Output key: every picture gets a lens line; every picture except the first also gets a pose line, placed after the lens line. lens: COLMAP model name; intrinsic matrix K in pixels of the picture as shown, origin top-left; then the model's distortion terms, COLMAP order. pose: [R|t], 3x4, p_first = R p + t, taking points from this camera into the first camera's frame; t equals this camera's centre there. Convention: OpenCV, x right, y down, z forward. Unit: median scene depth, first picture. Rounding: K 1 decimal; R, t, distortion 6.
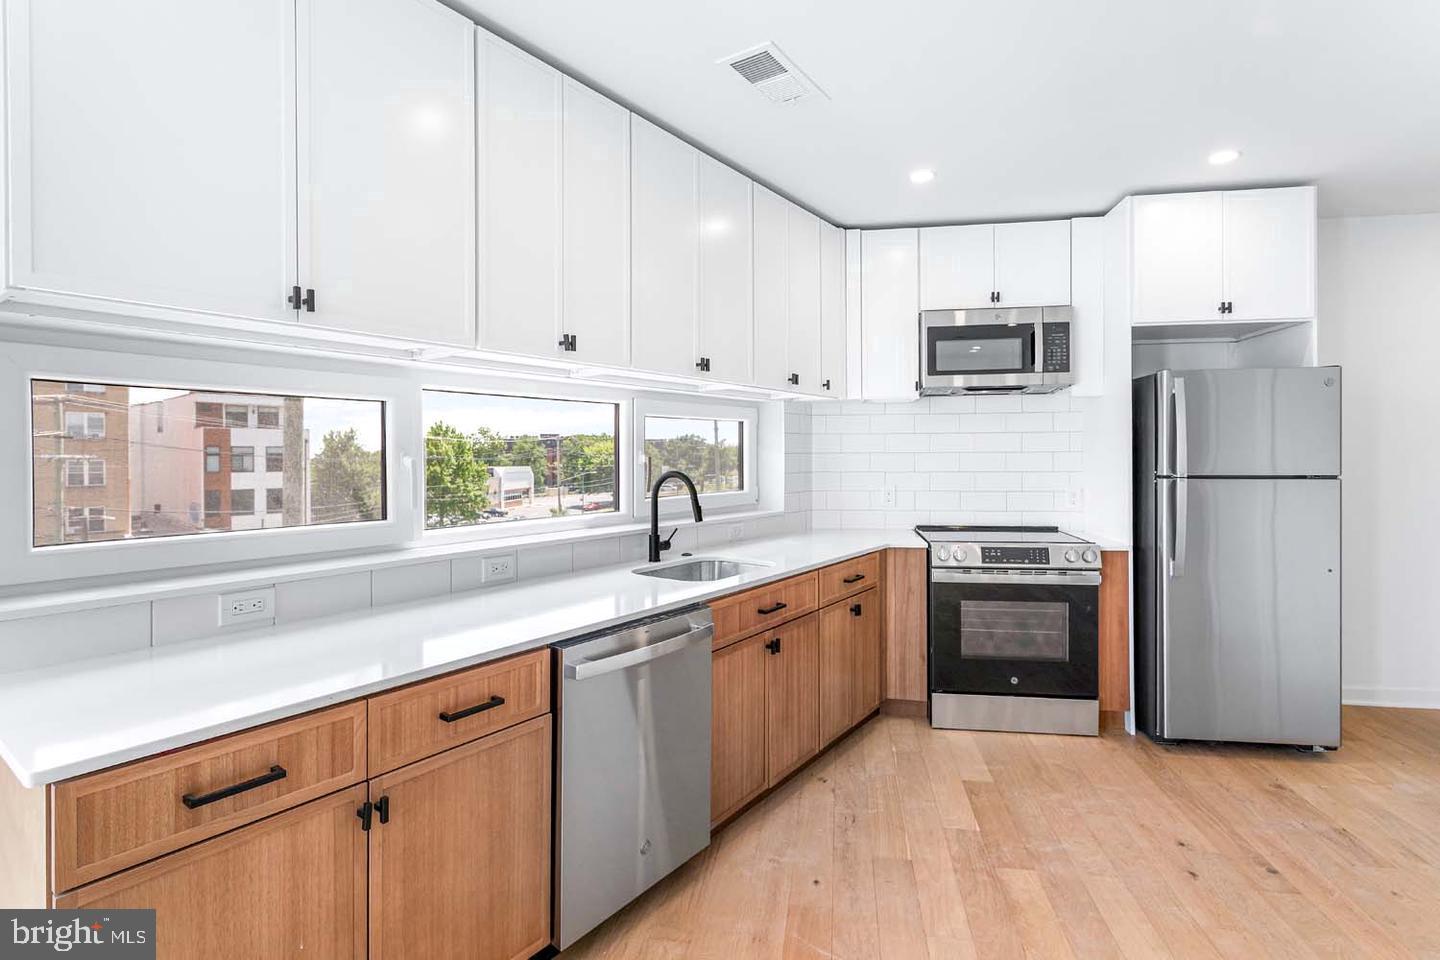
lens RADIAL K [[698.9, 0, 722.5], [0, 698.9, 456.4], [0, 0, 1]] dist [0.001084, 0.000274]
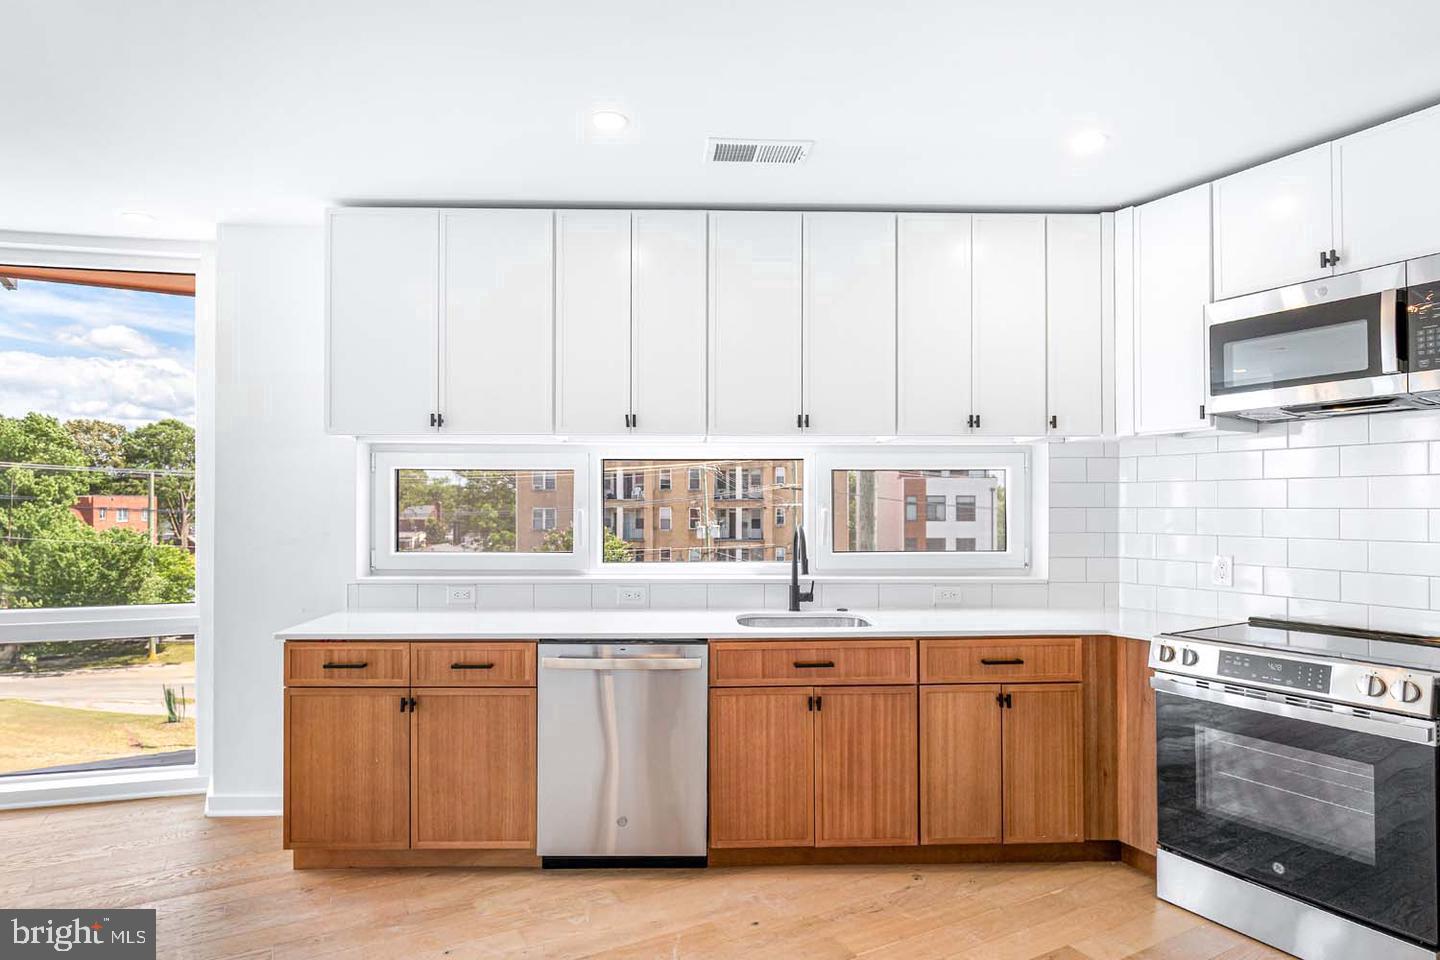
lens RADIAL K [[823.4, 0, 711.8], [0, 823.4, 500.0], [0, 0, 1]] dist [-0.002290, 0.002050]
pose [[0.606624, 0.000083, -0.794989, 0.761565], [-0.006085, 0.999971, -0.004538, -0.008686], [0.794966, 0.007590, 0.606607, 0.145439]]
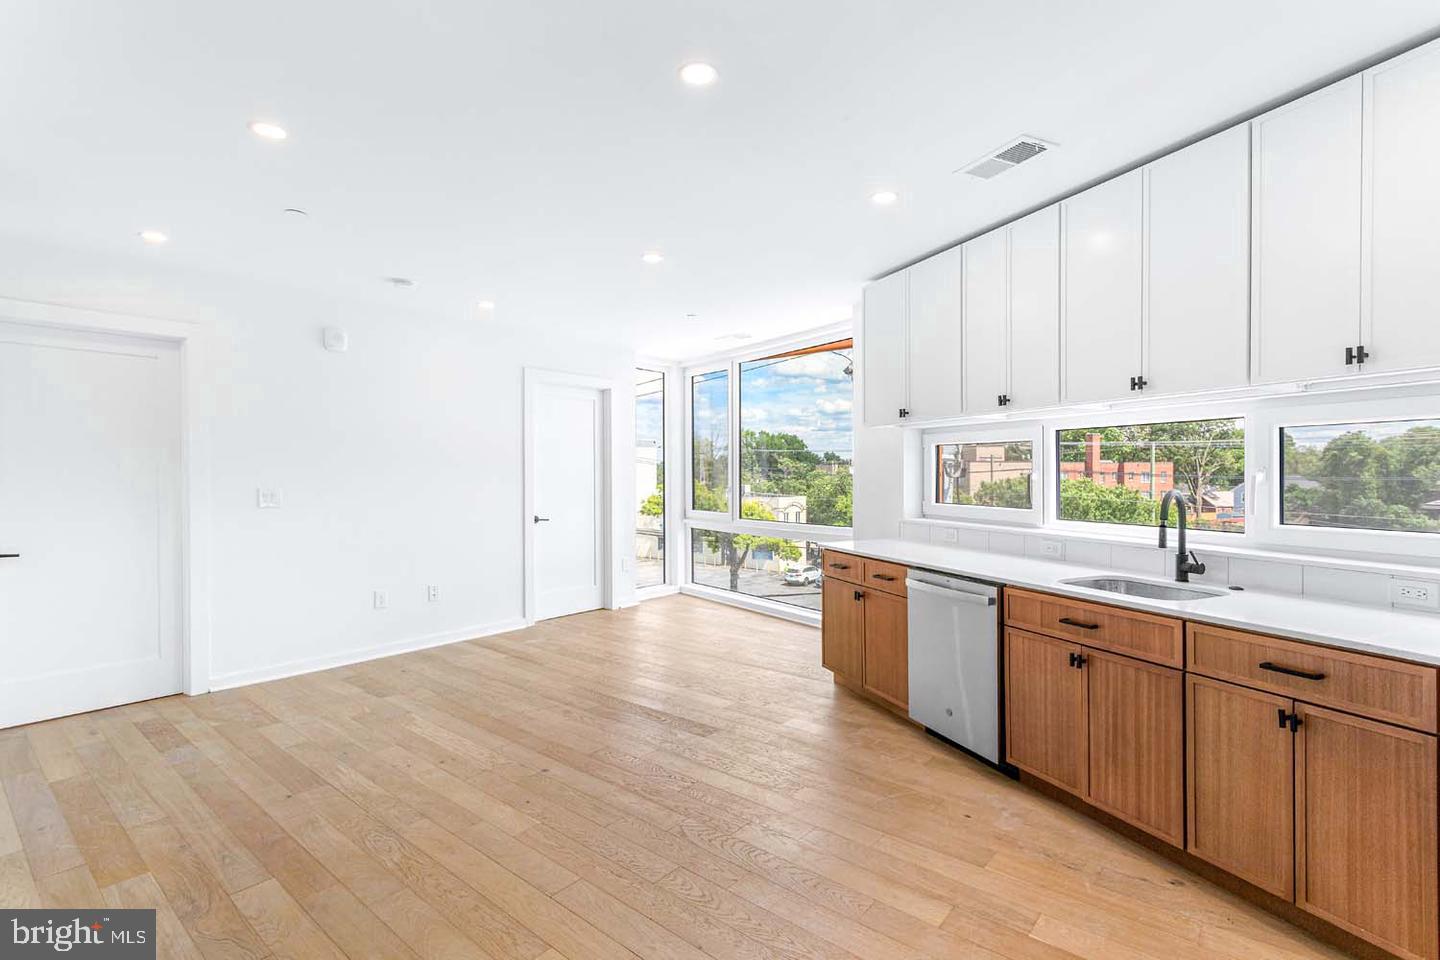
lens RADIAL K [[682.3, 0, 720.0], [0, 682.3, 480.0], [0, 0, 1]] dist [0.004323, 0.000313]
pose [[-0.518086, 0.017532, -0.855149, 0.999625], [0.003090, 0.999822, 0.018627, -0.011698], [0.855323, 0.007008, -0.518048, 0.890836]]
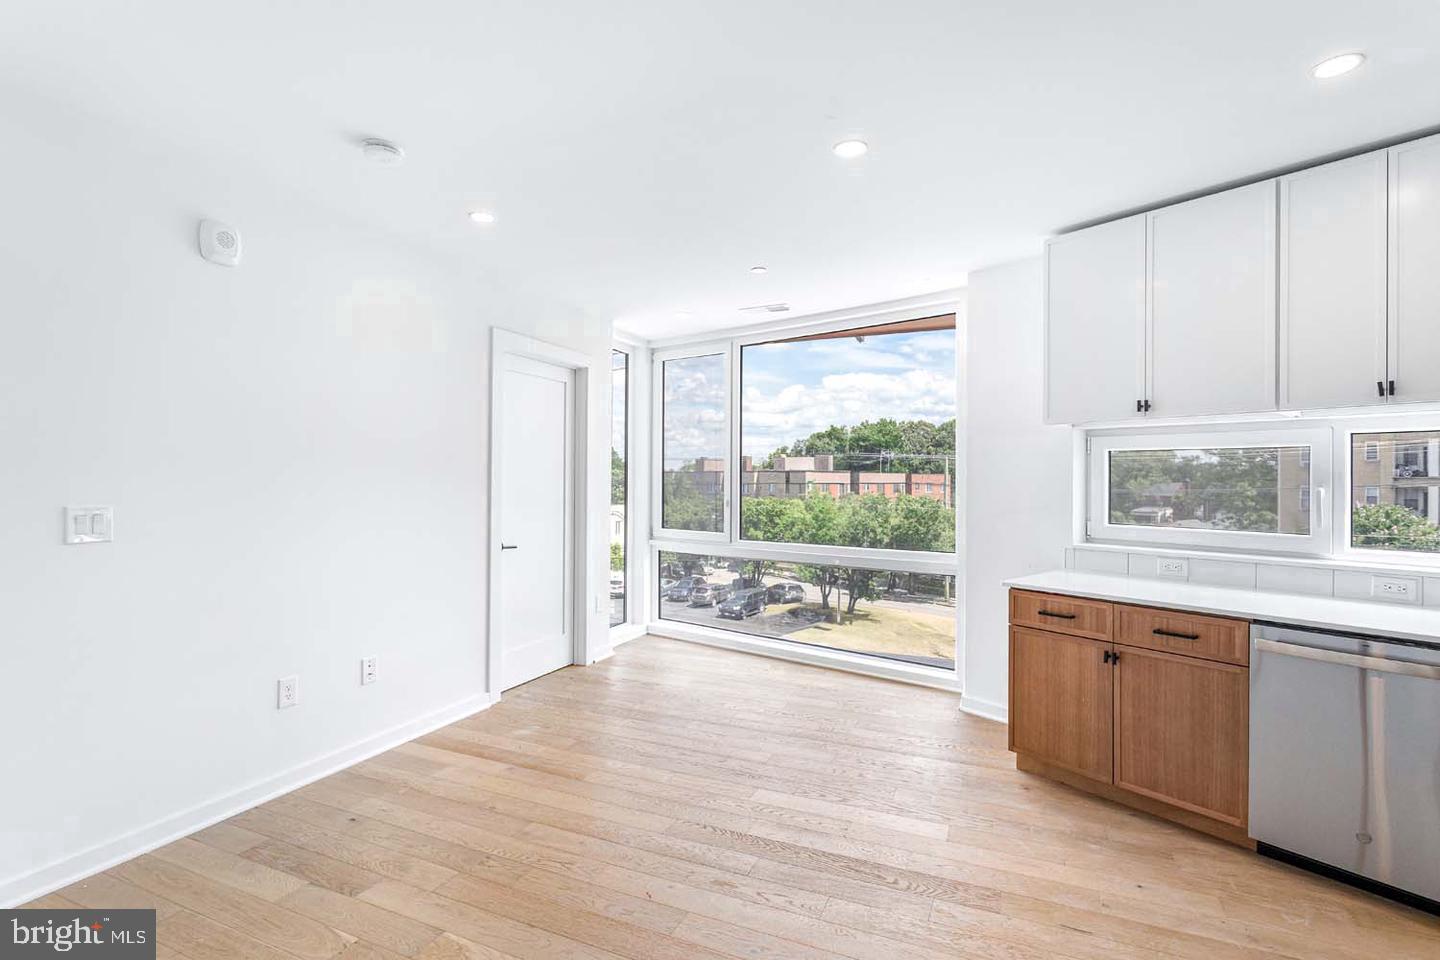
lens RADIAL K [[688.6, 0, 720.0], [0, 688.6, 480.0], [0, 0, 1]] dist [0.000881, 0.000323]
pose [[-0.262308, 0.003879, -0.964976, 0.804156], [-0.007951, 0.999949, 0.006181, -0.010173], [0.964951, 0.009293, -0.262264, 0.184232]]
